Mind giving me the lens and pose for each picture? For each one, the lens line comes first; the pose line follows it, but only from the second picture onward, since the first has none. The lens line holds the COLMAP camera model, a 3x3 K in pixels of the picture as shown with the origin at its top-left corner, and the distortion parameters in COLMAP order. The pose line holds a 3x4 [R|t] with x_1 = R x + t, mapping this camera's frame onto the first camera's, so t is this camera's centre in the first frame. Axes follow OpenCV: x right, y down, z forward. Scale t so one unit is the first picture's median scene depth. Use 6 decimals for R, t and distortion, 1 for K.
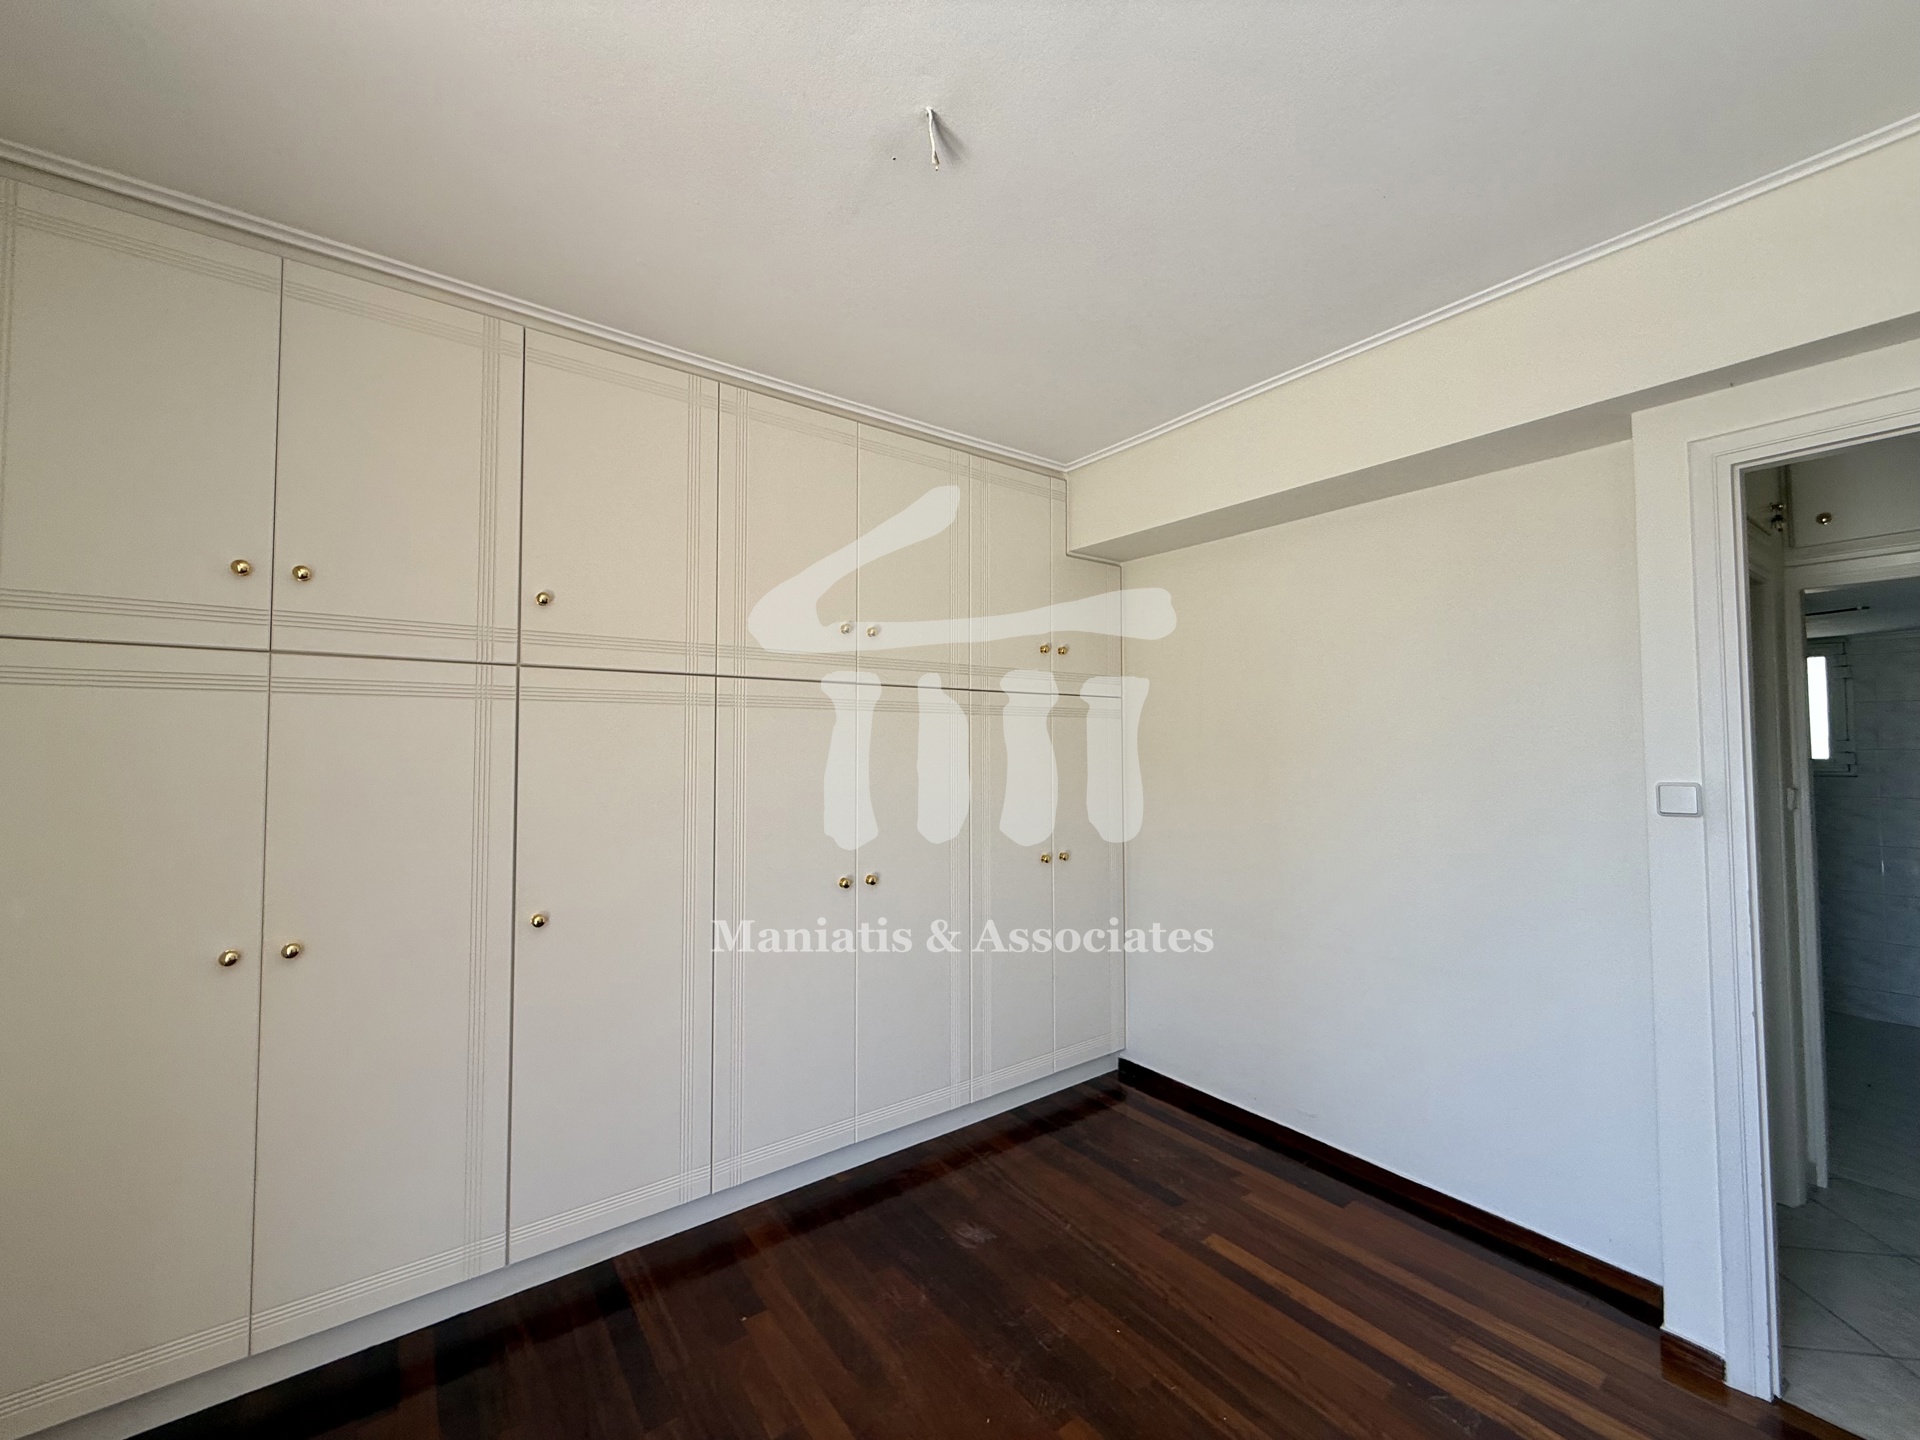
lens RADIAL K [[766.8, 0, 924.2], [0, 766.8, 735.5], [0, 0, 1]] dist [-0.002271, 0.000600]
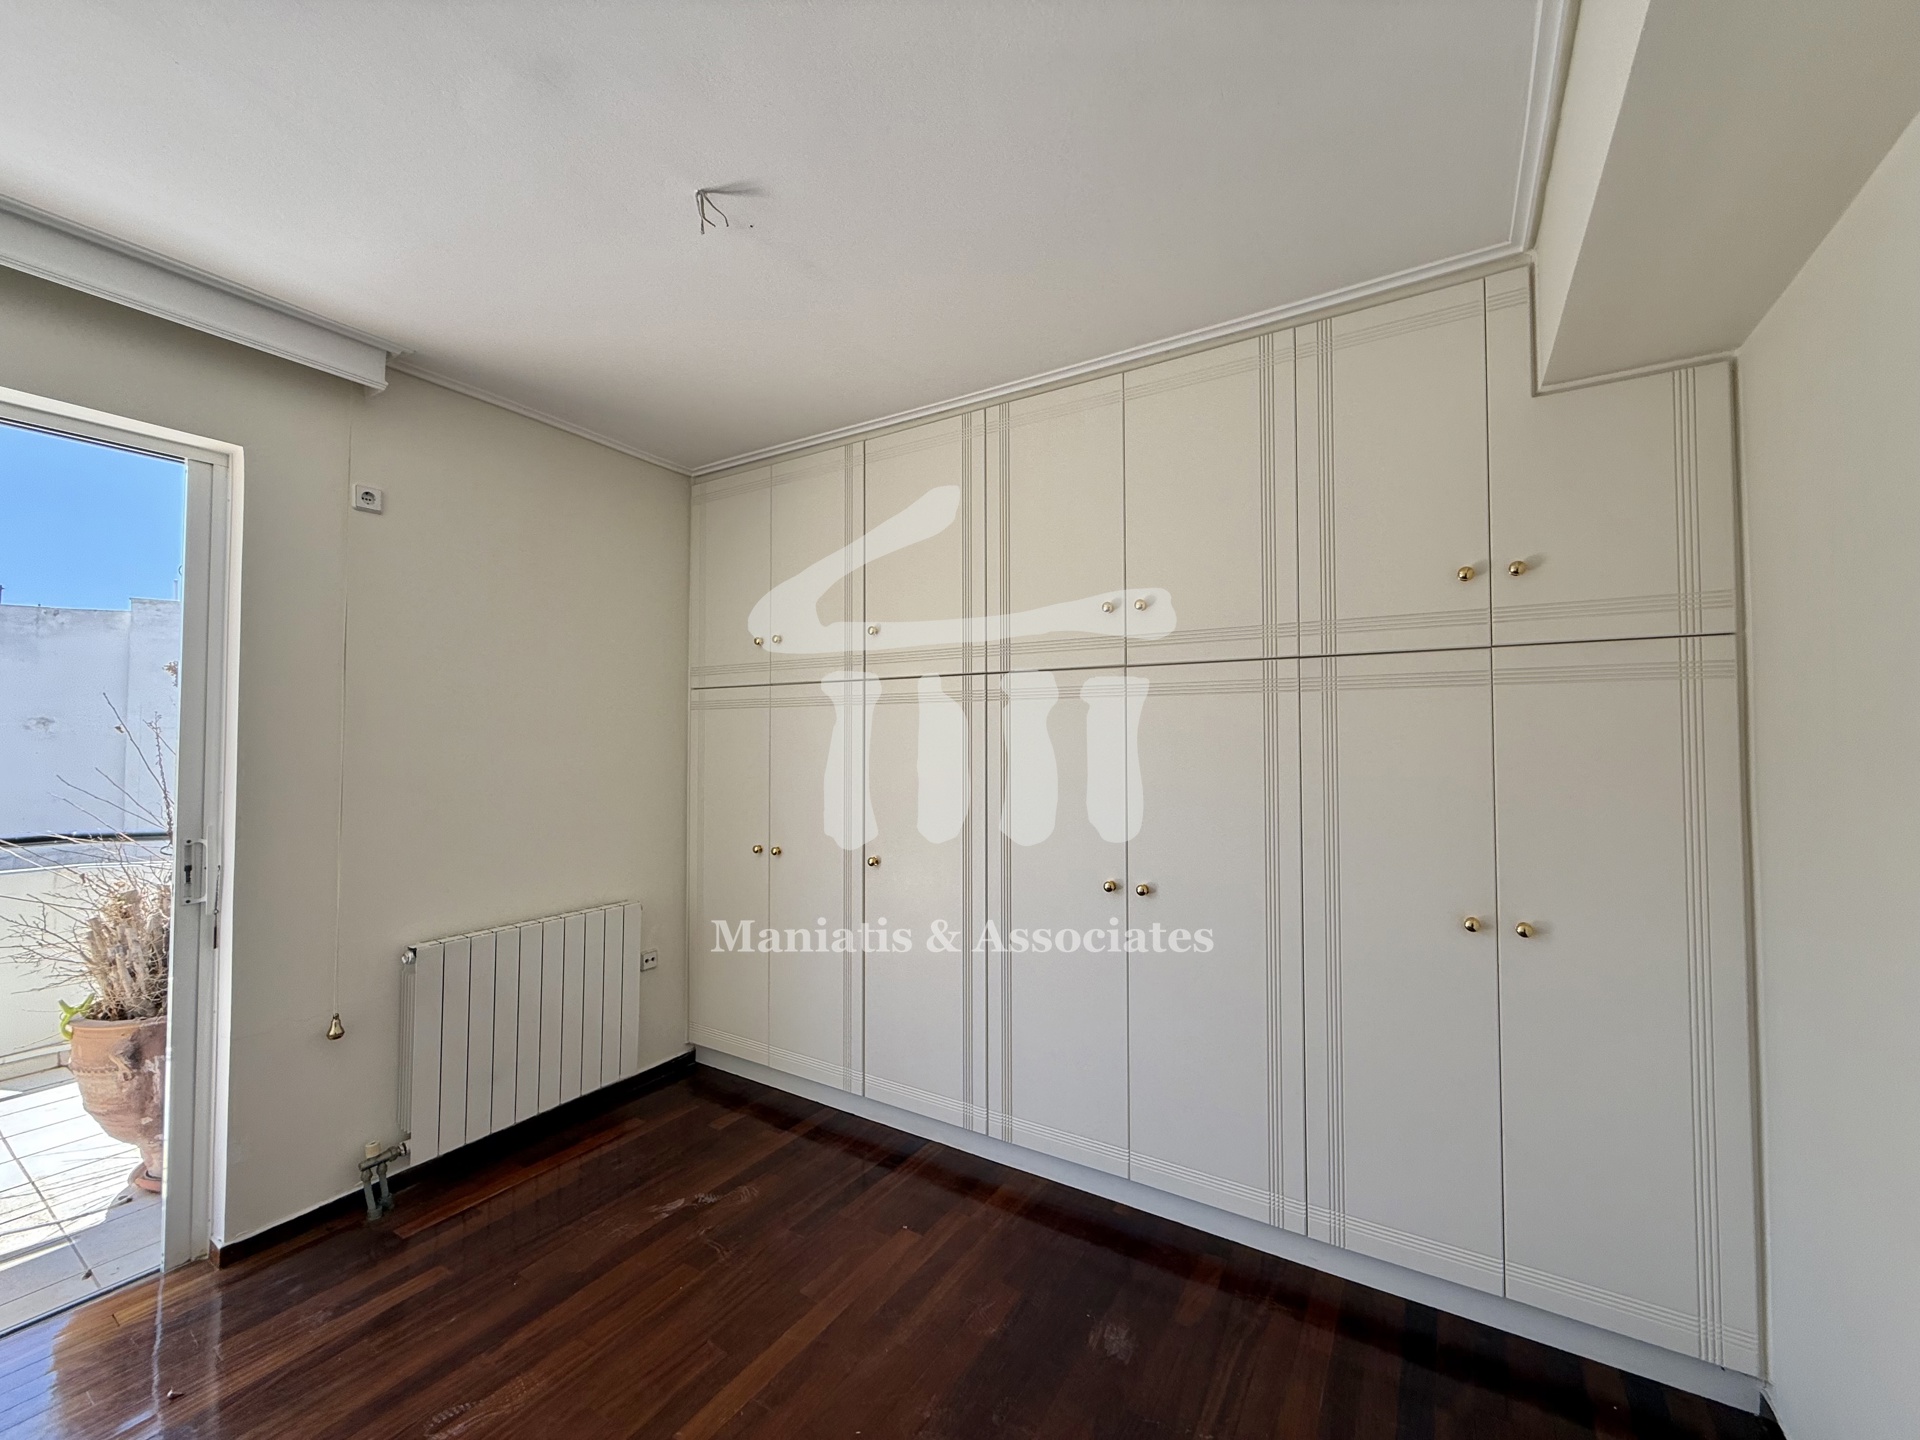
lens RADIAL K [[766.8, 0, 953.5], [0, 766.8, 717.7], [0, 0, 1]] dist [-0.002271, 0.000600]
pose [[0.378697, -0.020168, -0.925301, 0.851192], [0.018286, 0.999730, -0.014307, 0.003652], [0.925340, -0.011502, 0.378964, 0.609328]]
